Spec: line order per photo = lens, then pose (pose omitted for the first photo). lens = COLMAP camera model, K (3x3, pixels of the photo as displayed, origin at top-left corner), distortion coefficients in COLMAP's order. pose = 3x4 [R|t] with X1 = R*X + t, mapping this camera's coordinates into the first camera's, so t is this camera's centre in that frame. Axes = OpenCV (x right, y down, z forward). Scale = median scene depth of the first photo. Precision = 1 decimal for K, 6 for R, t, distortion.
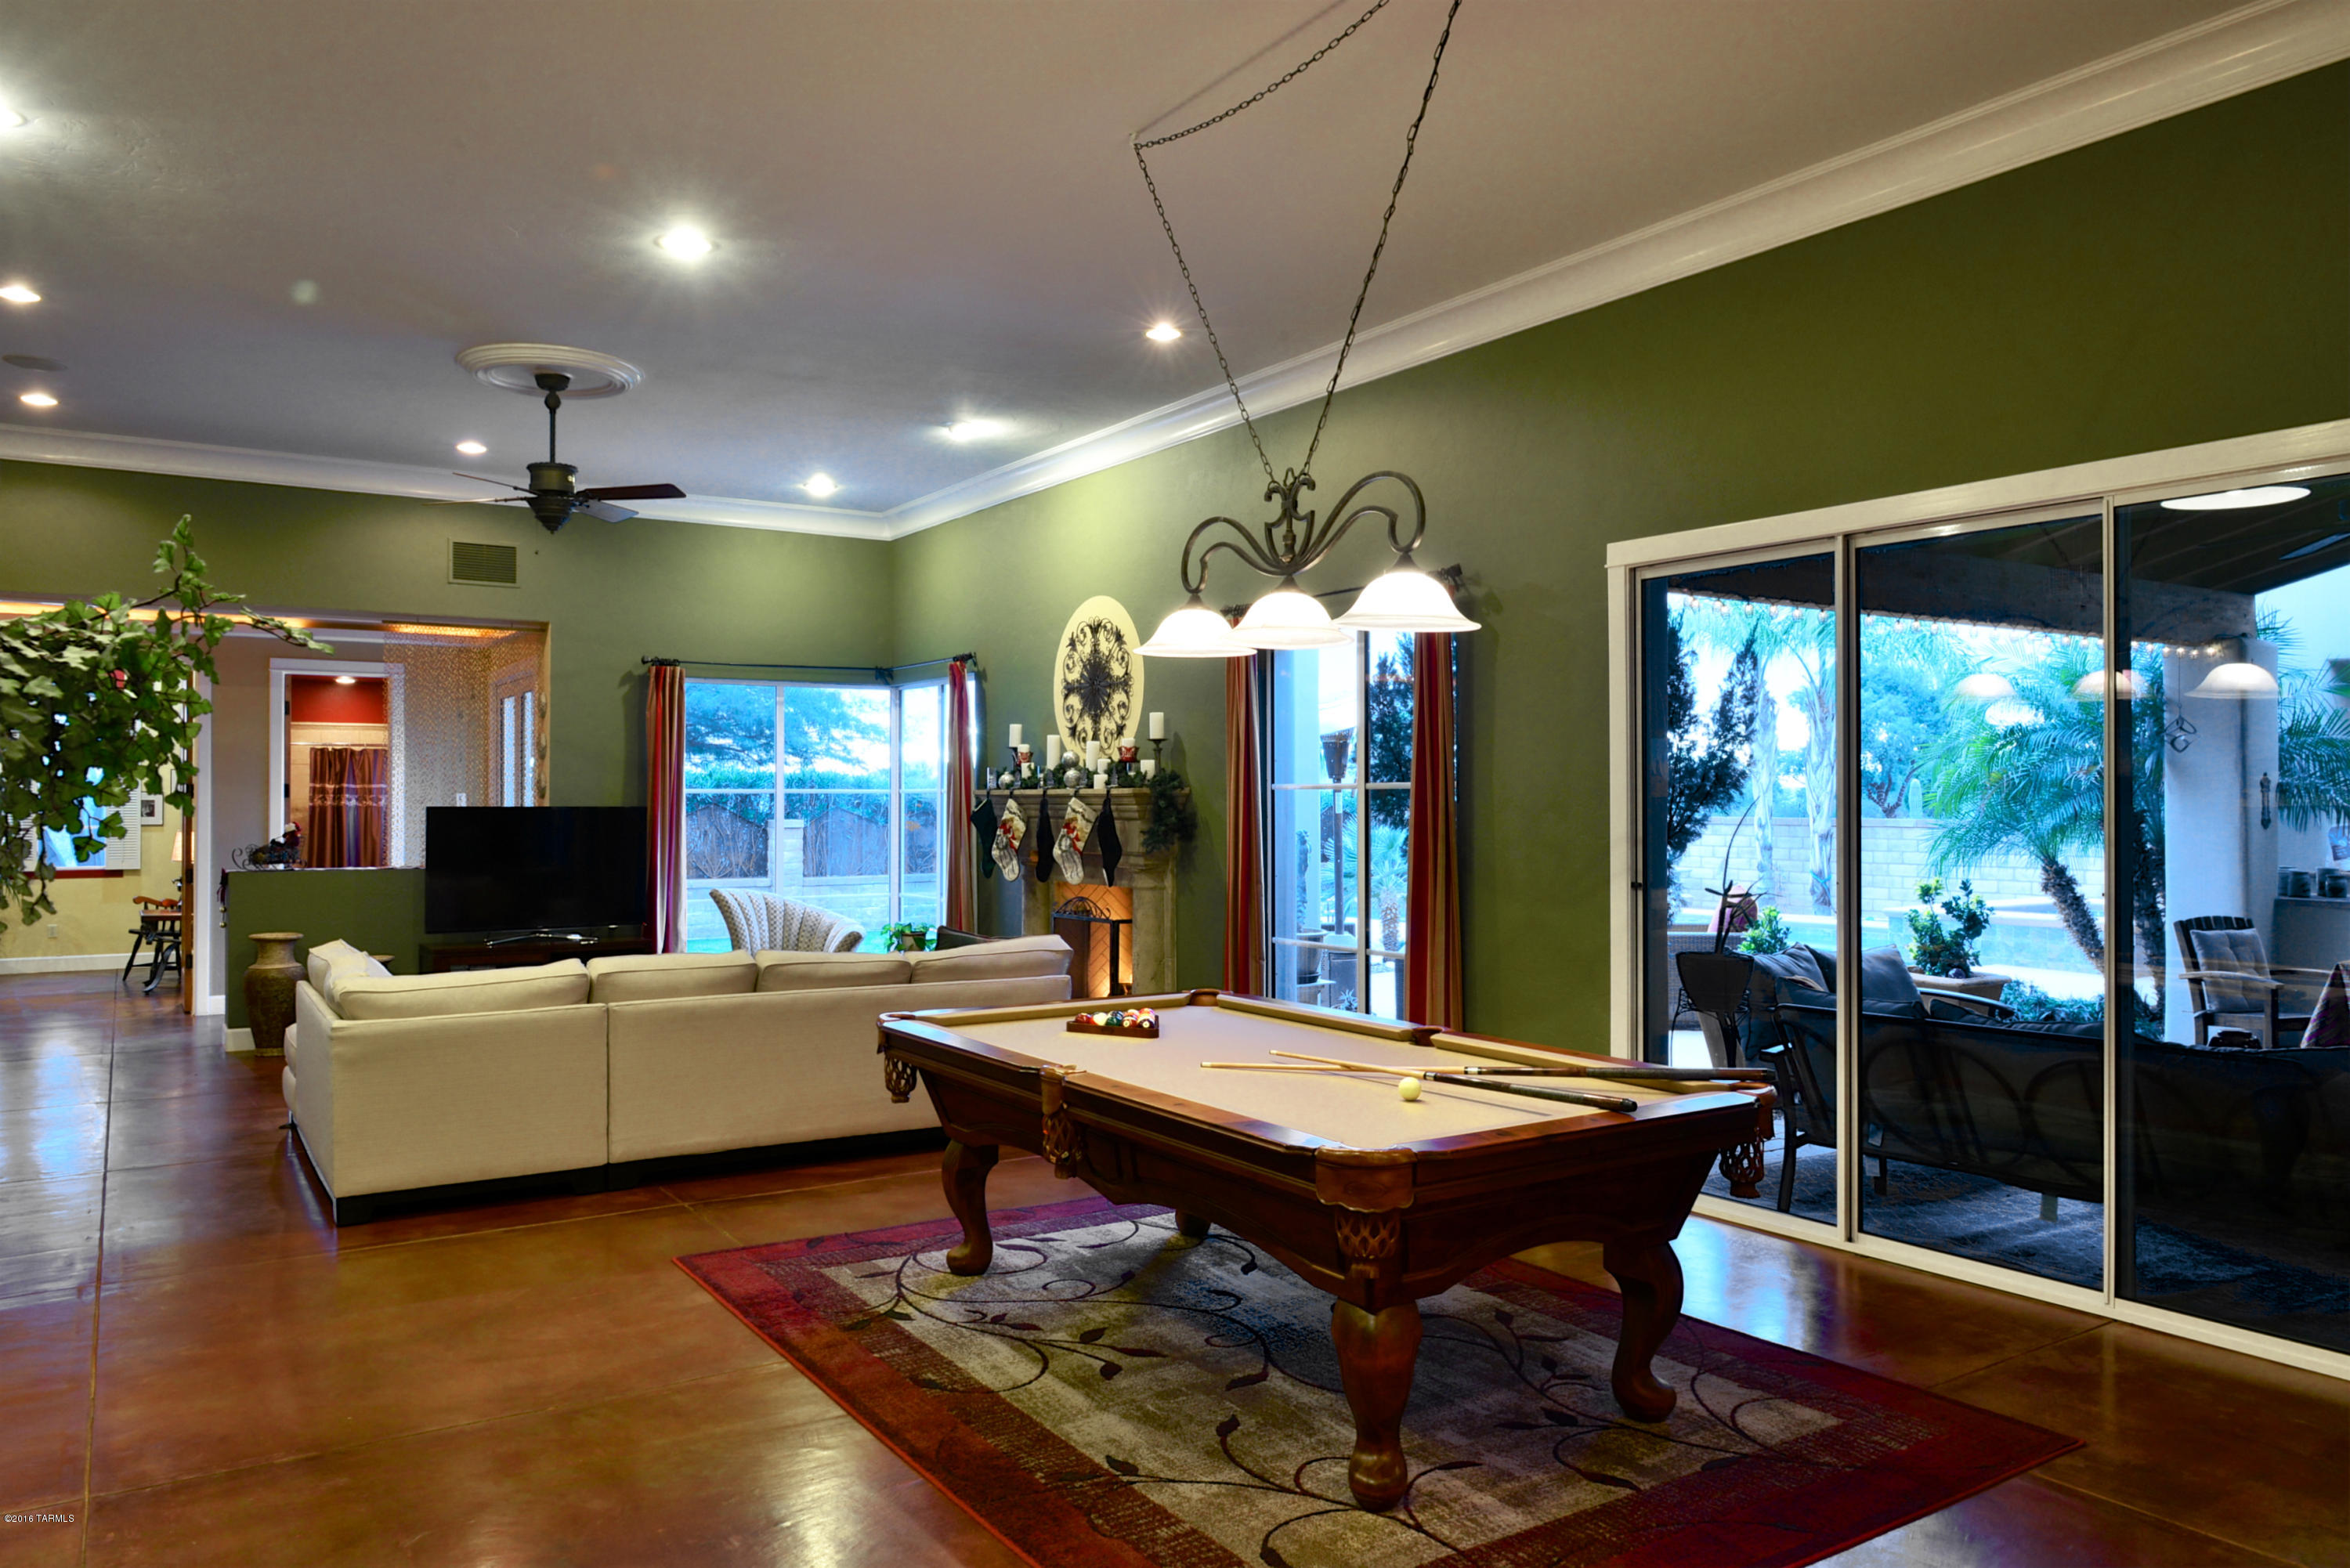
lens RADIAL K [[1600.1, 0, 1192.3], [0, 1600.1, 786.3], [0, 0, 1]] dist [-0.007149, -0.009884]
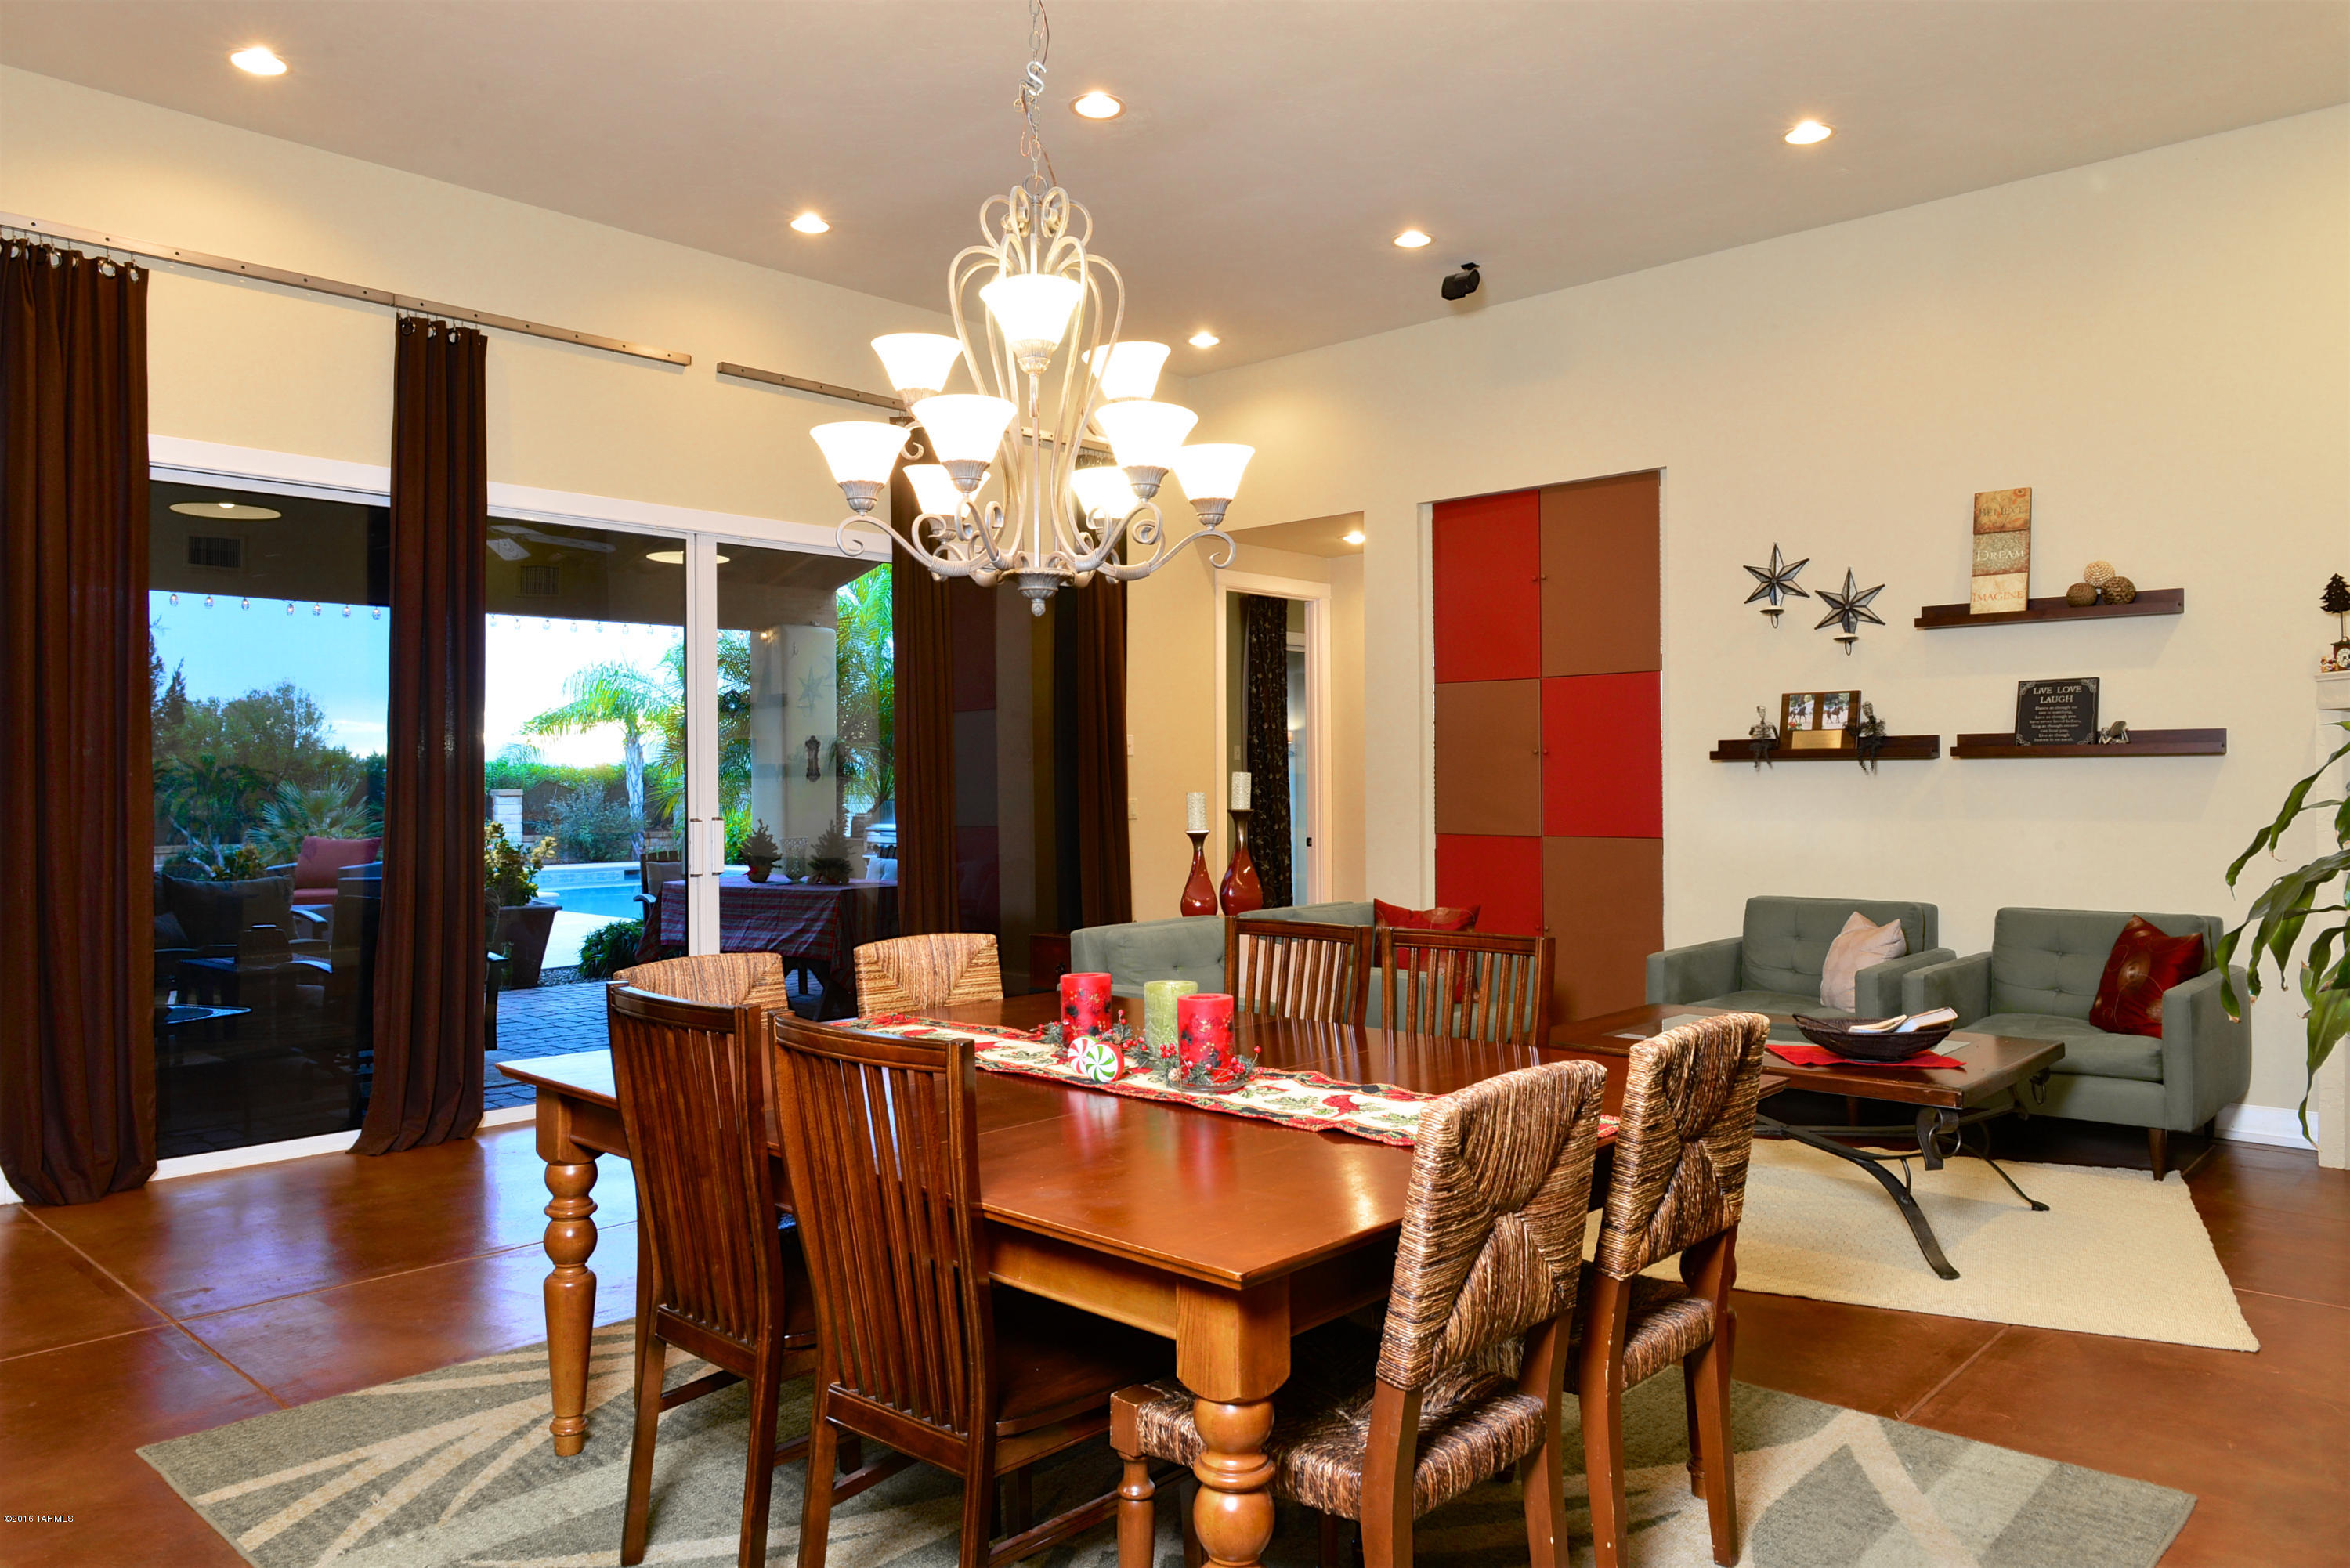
lens RADIAL K [[1600.1, 0, 1173.1], [0, 1600.1, 790.9], [0, 0, 1]] dist [-0.007149, -0.009884]
pose [[0.975155, -0.007812, 0.221386, 1.212431], [0.004772, 0.999887, 0.014266, 0.031682], [-0.221473, -0.012855, 0.975082, -0.493623]]
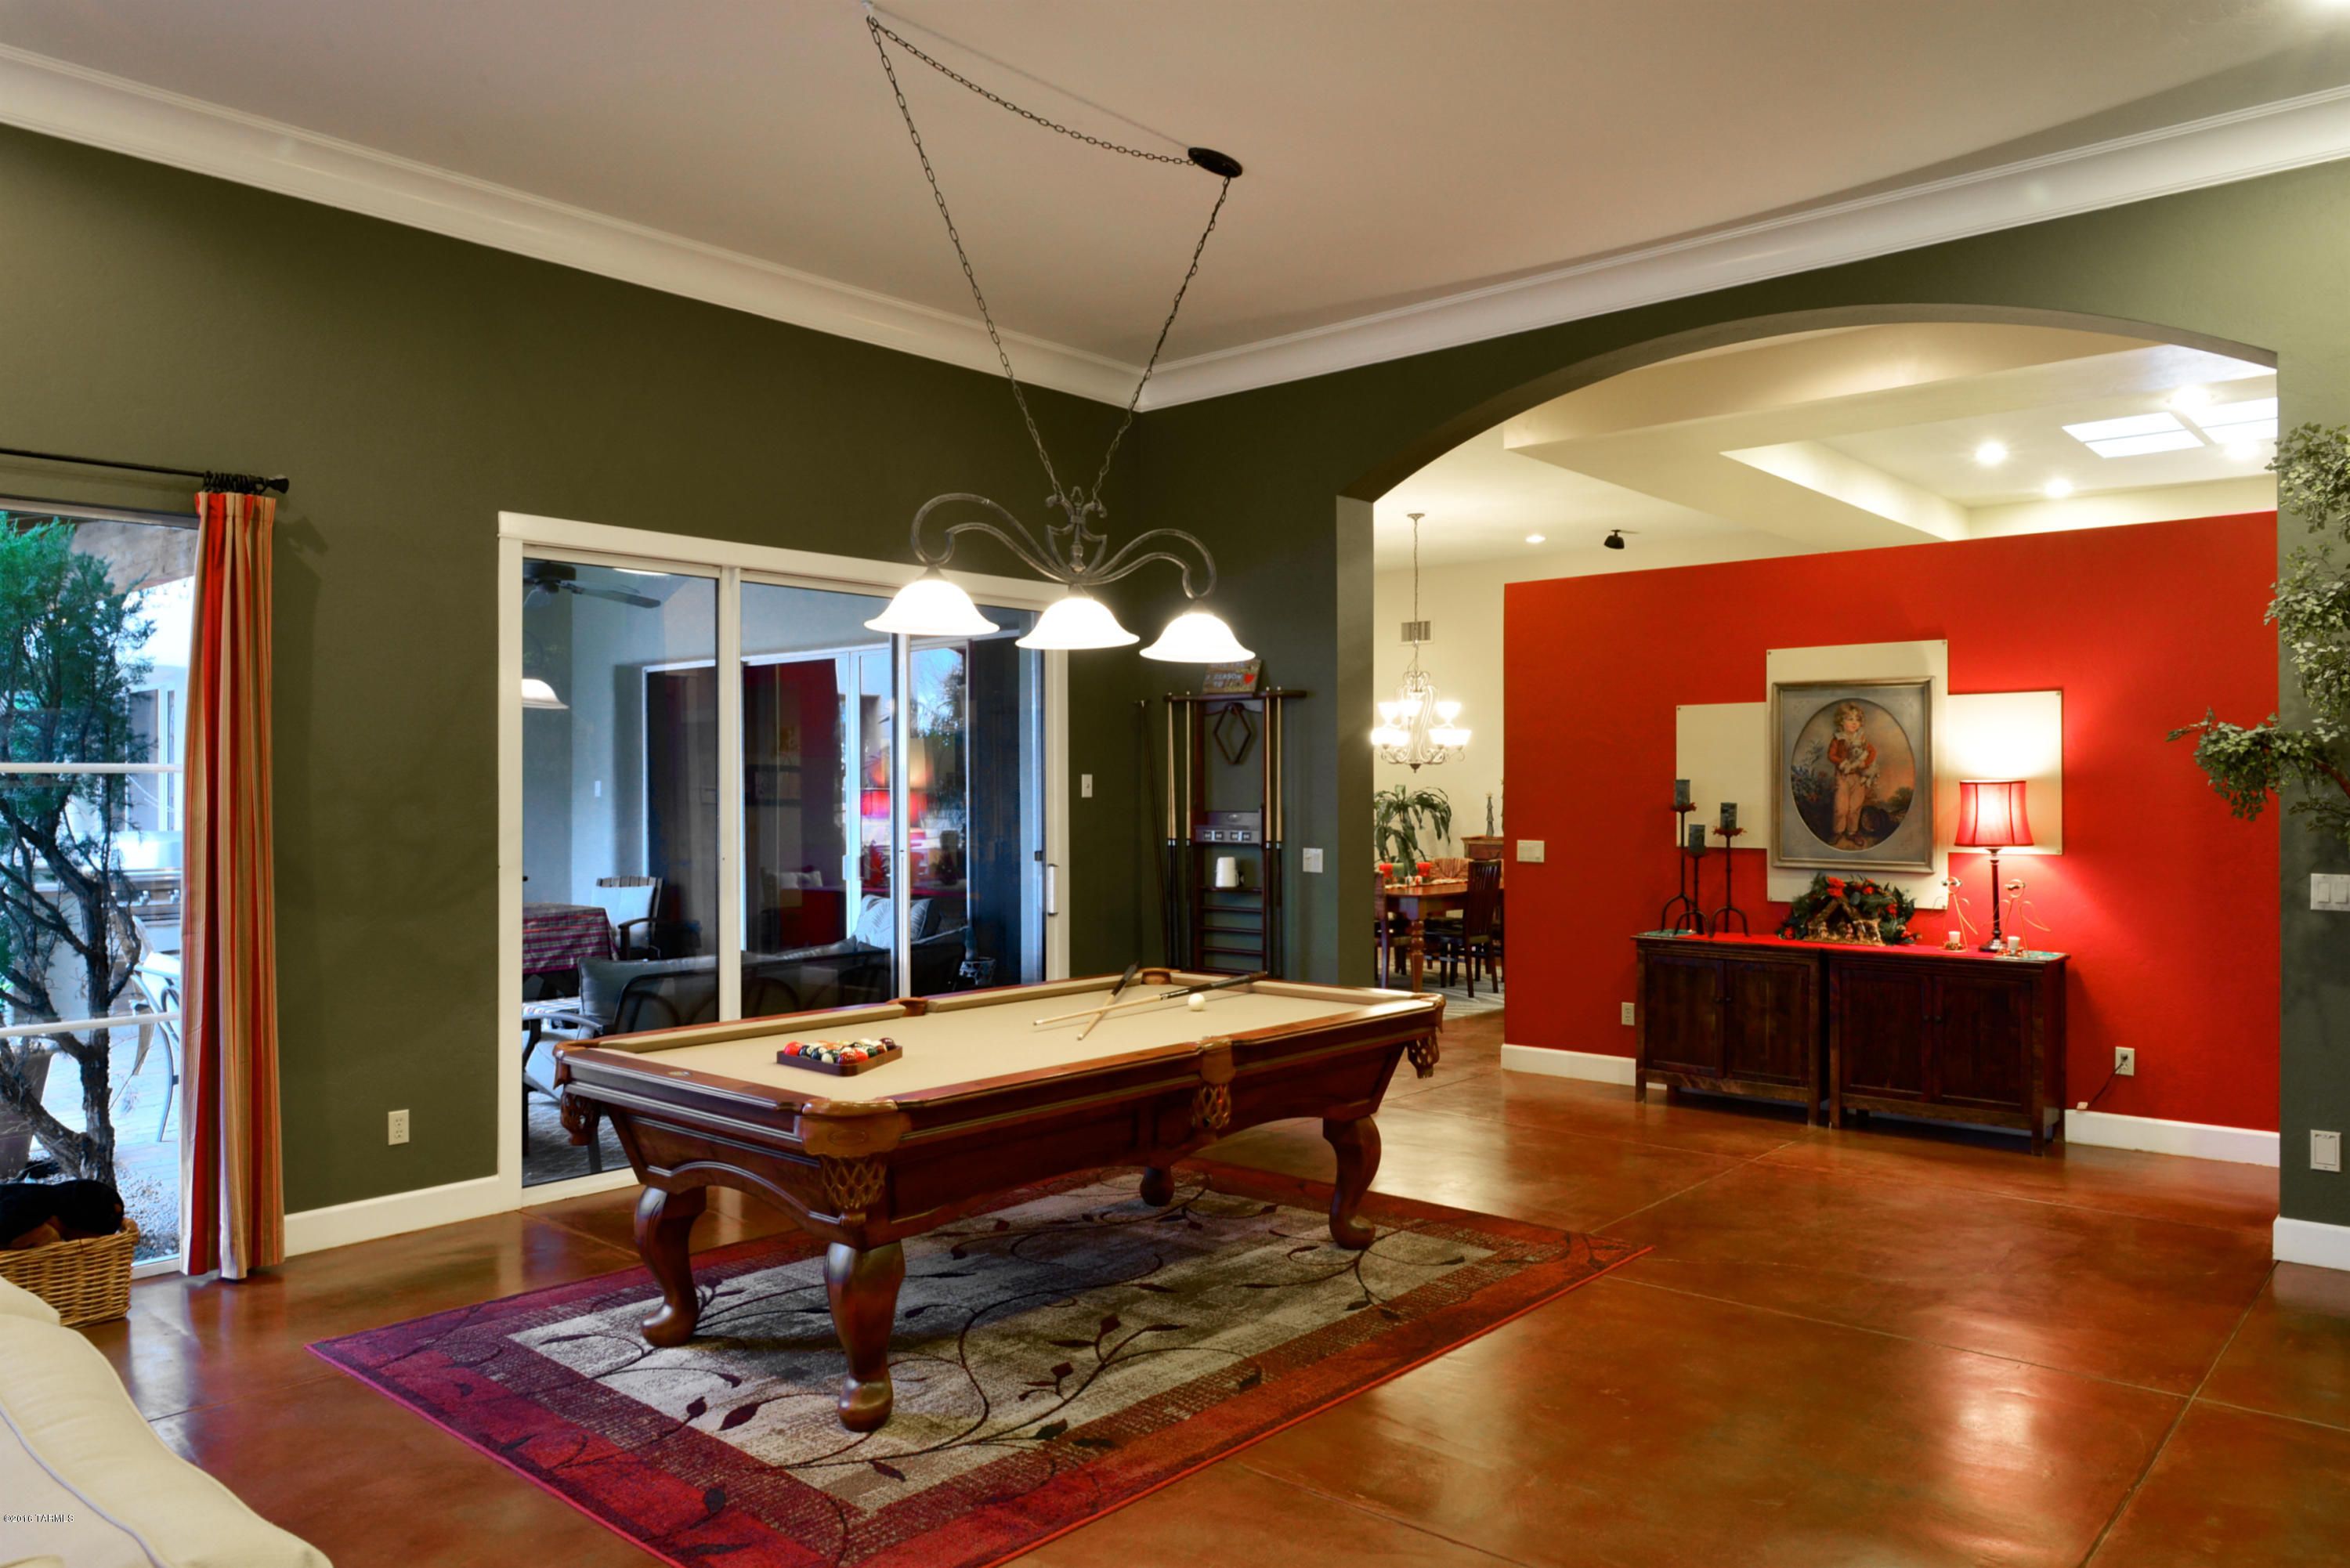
lens RADIAL K [[1600.1, 0, 1173.6], [0, 1600.1, 783.1], [0, 0, 1]] dist [-0.007149, -0.009884]
pose [[-0.248995, 0.004262, 0.968495, -0.834518], [-0.004937, 0.999972, -0.005670, 0.009762], [-0.968492, -0.006193, -0.248967, 0.977473]]
